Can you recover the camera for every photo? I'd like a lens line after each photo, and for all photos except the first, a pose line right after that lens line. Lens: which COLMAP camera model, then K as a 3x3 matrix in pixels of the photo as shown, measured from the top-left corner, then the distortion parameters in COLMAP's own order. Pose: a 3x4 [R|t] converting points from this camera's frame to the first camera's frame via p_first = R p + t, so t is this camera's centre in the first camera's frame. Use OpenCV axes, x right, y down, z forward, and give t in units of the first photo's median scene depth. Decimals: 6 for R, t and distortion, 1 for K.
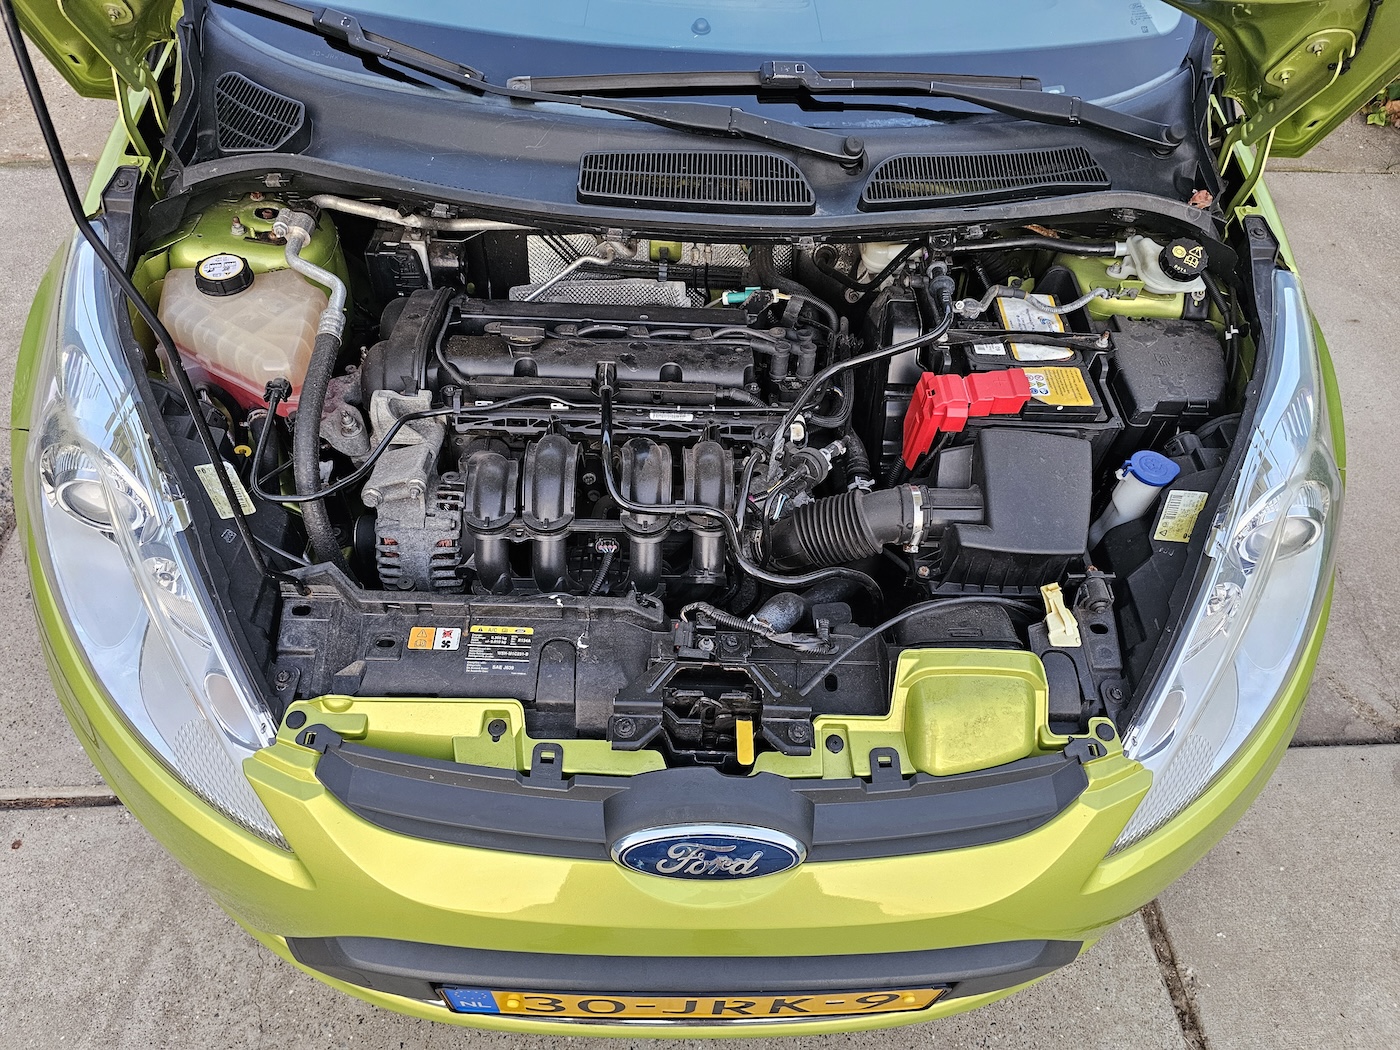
lens RADIAL K [[937.5, 0, 696.4], [0, 937.5, 555.9], [0, 0, 1]] dist [-0.001508, -0.001330]
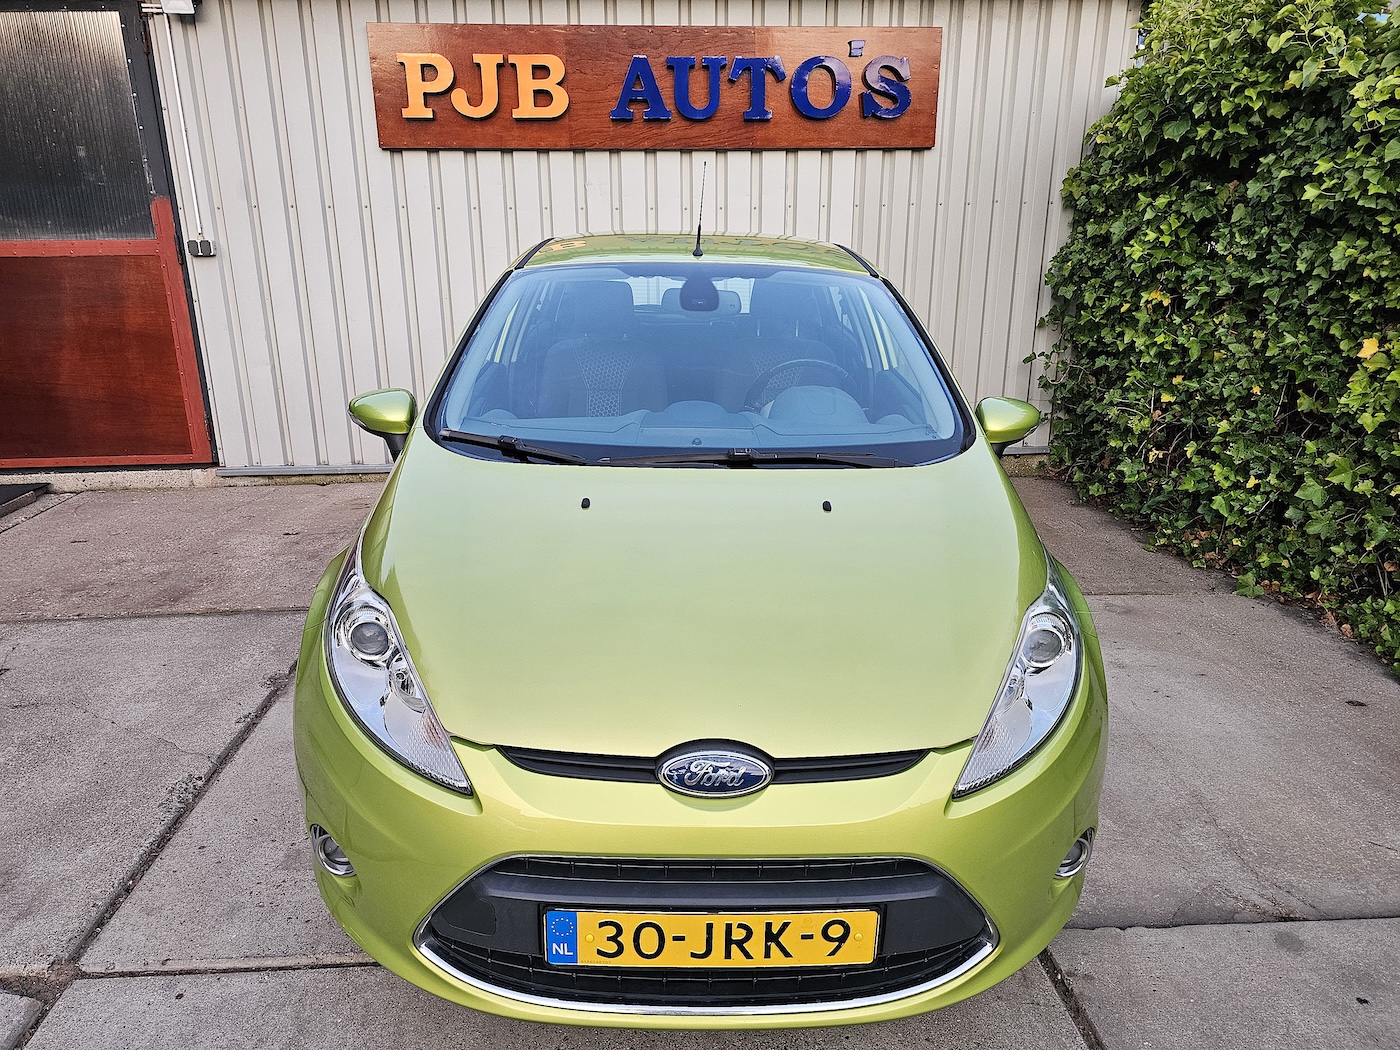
lens RADIAL K [[946.3, 0, 690.9], [0, 946.3, 517.1], [0, 0, 1]] dist [0.046731, -0.042794]
pose [[0.999376, -0.035215, -0.002806, -0.004989], [0.027418, 0.823272, -0.566984, 0.496816], [0.022277, 0.566554, 0.823724, -0.399405]]
